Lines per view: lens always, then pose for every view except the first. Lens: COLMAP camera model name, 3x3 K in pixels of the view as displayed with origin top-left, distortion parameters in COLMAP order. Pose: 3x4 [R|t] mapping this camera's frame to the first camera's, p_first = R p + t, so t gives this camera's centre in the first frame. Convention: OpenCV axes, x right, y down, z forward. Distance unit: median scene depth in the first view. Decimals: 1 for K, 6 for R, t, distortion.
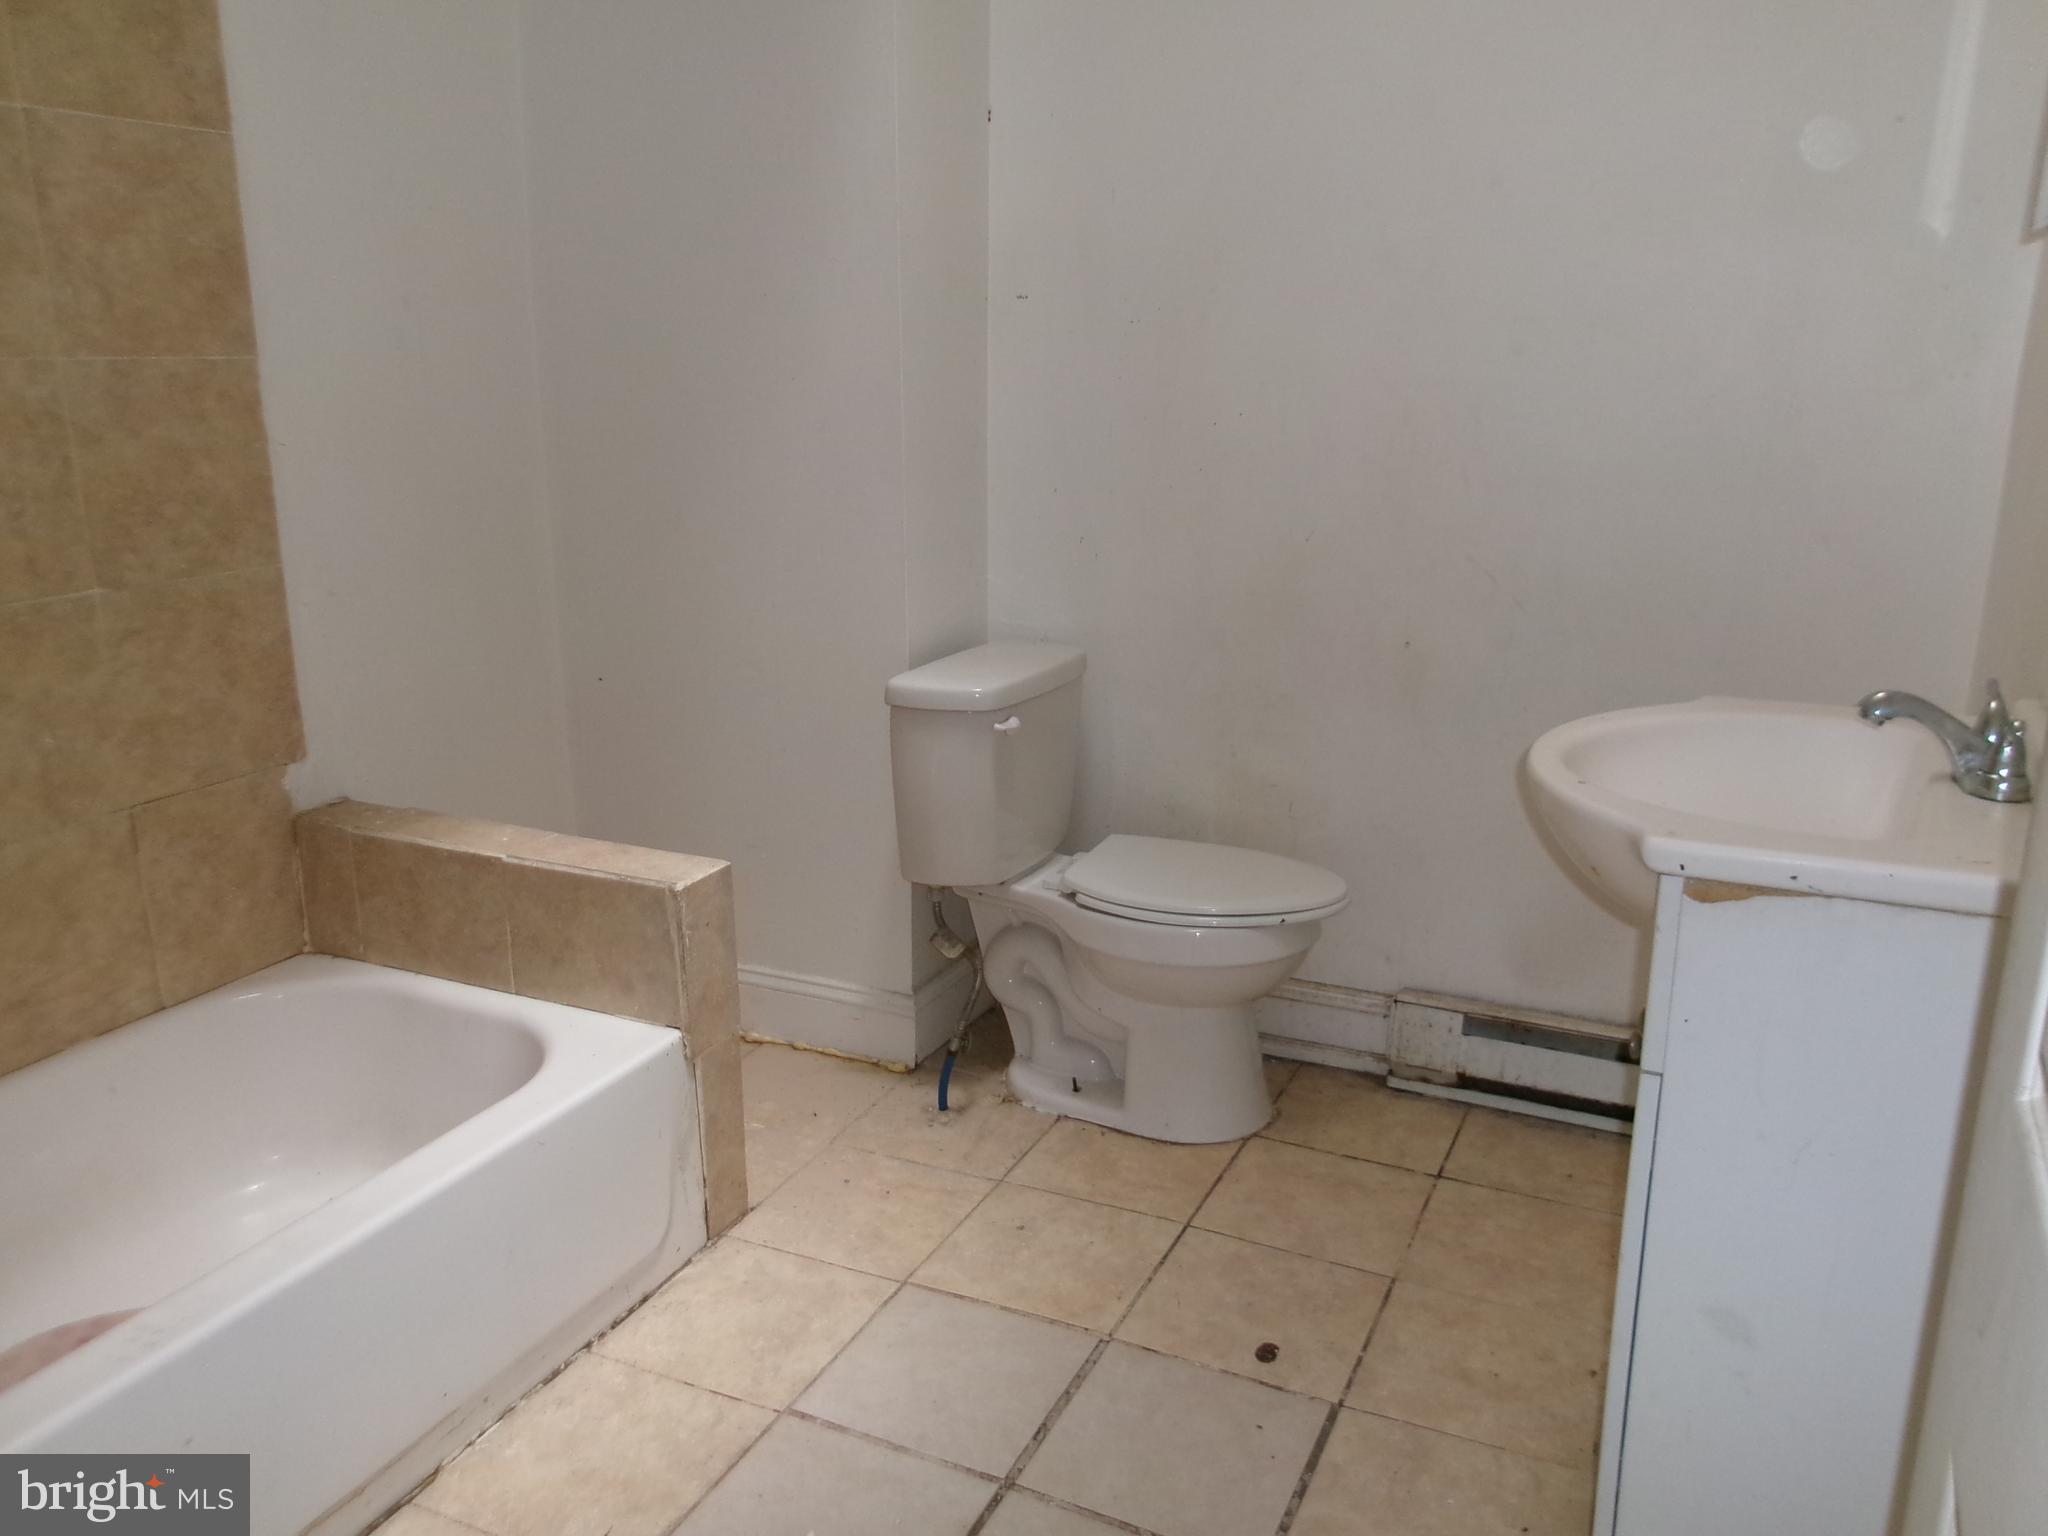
lens RADIAL K [[1583.5, 0, 1017.9], [0, 1583.5, 757.8], [0, 0, 1]] dist [-0.039897, 0.049947]
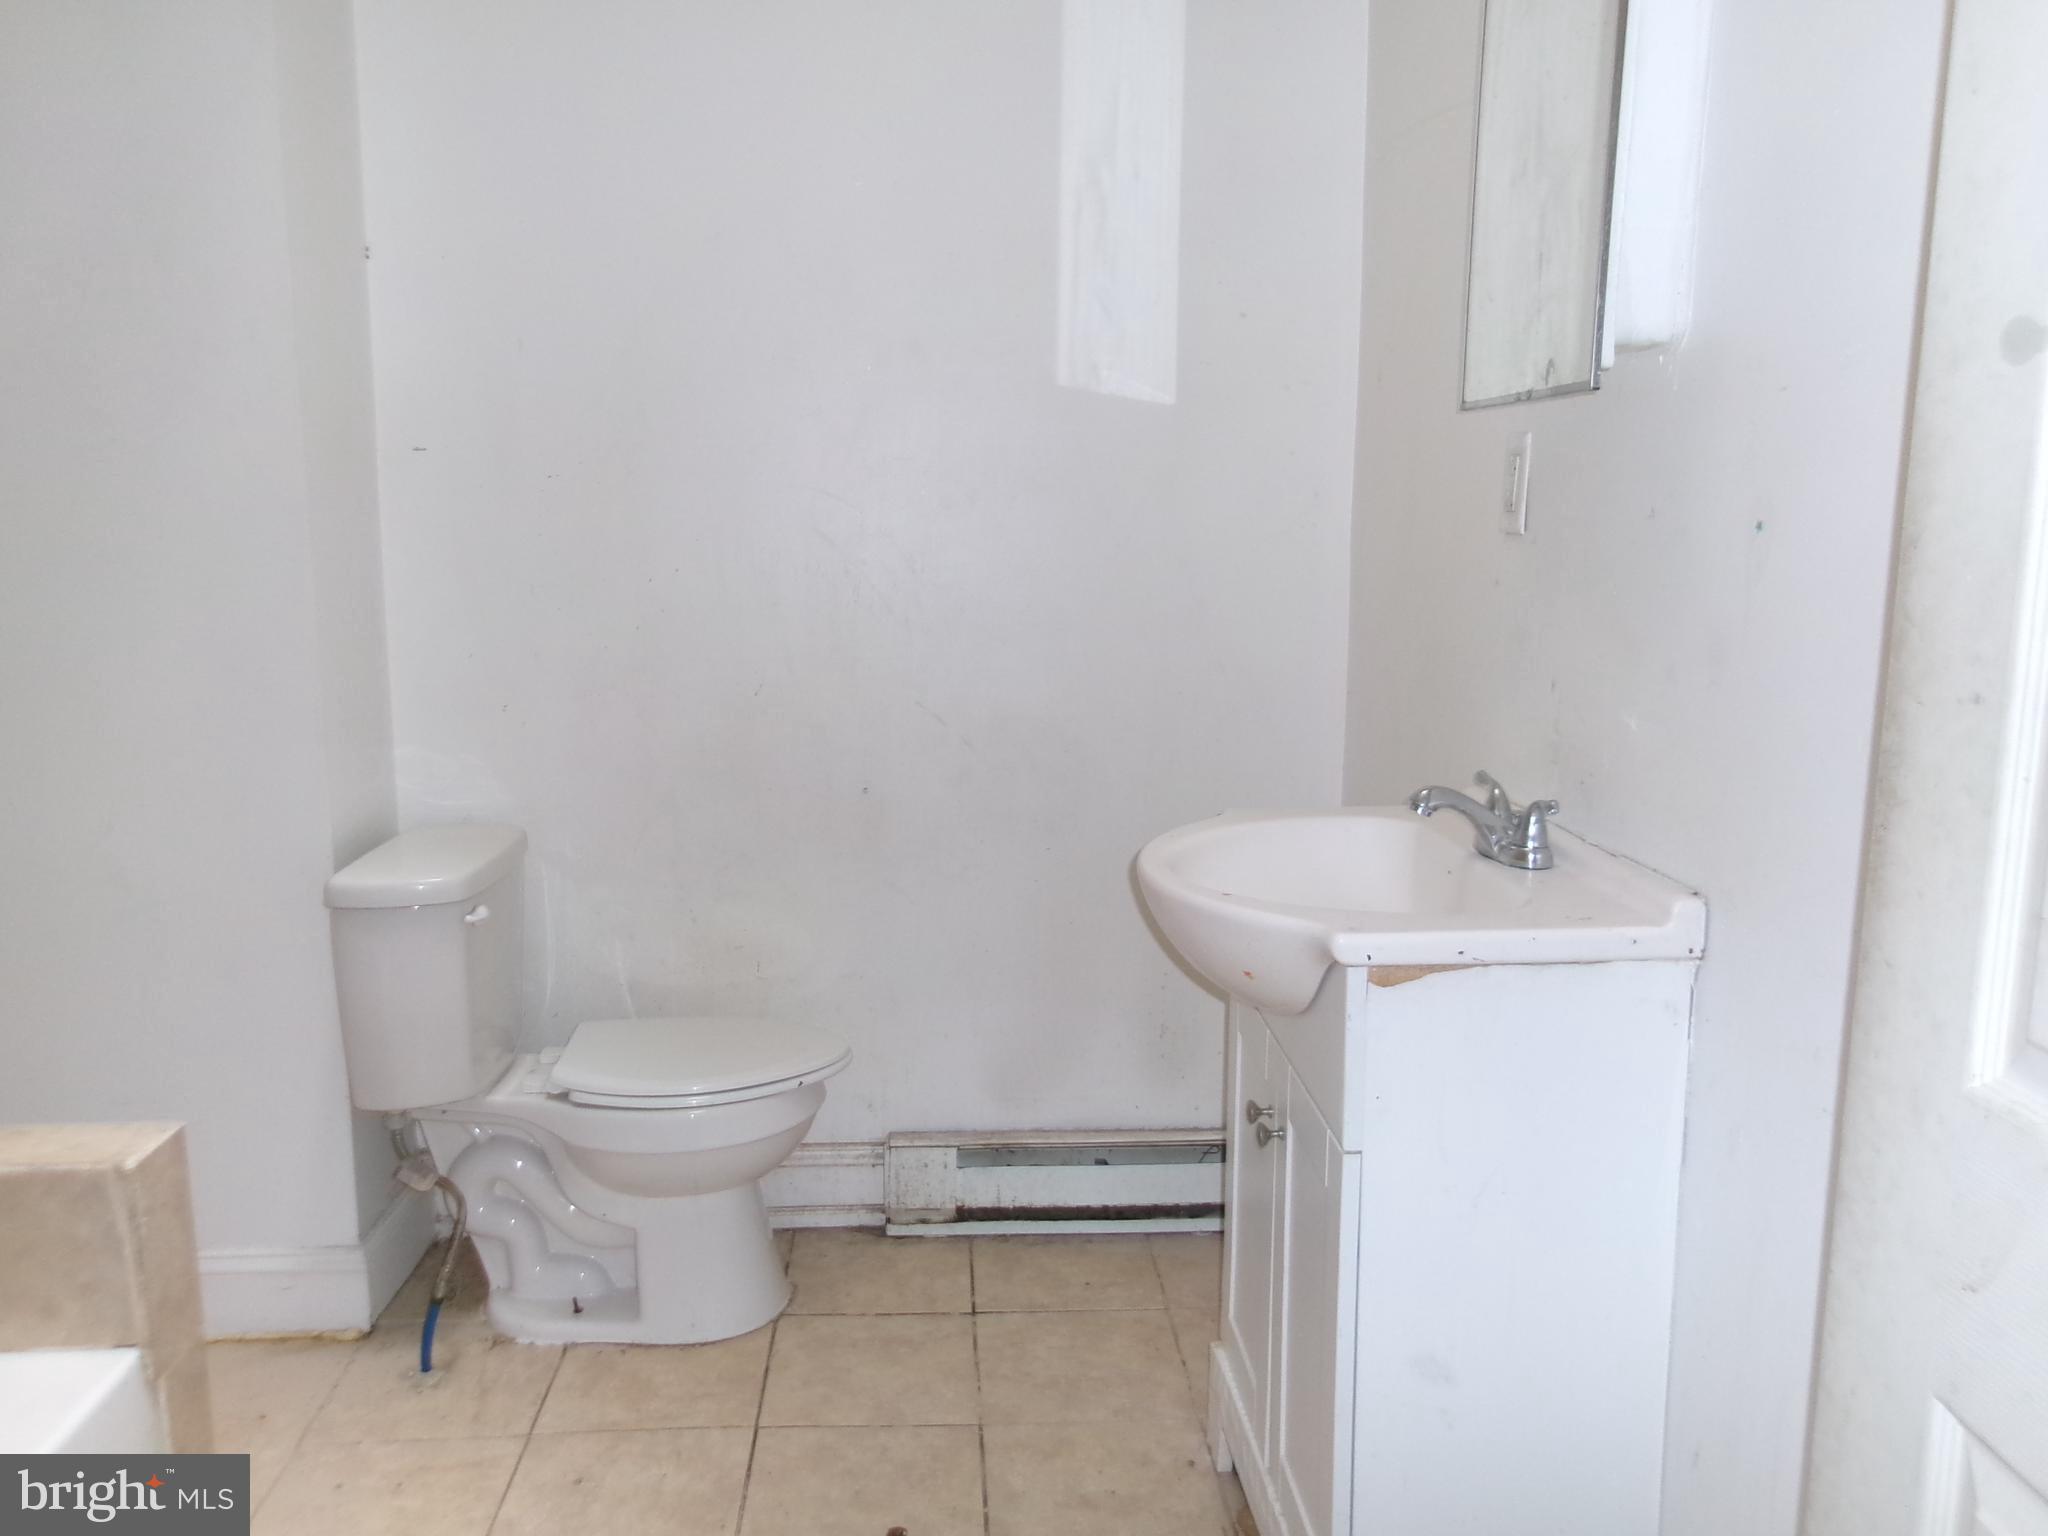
lens RADIAL K [[1583.5, 0, 1027.0], [0, 1583.5, 772.8], [0, 0, 1]] dist [-0.039897, 0.049947]
pose [[0.878749, -0.076752, 0.471072, -0.150361], [0.119242, 0.990991, -0.060976, -0.009821], [-0.462148, 0.109754, 0.879985, 0.065071]]
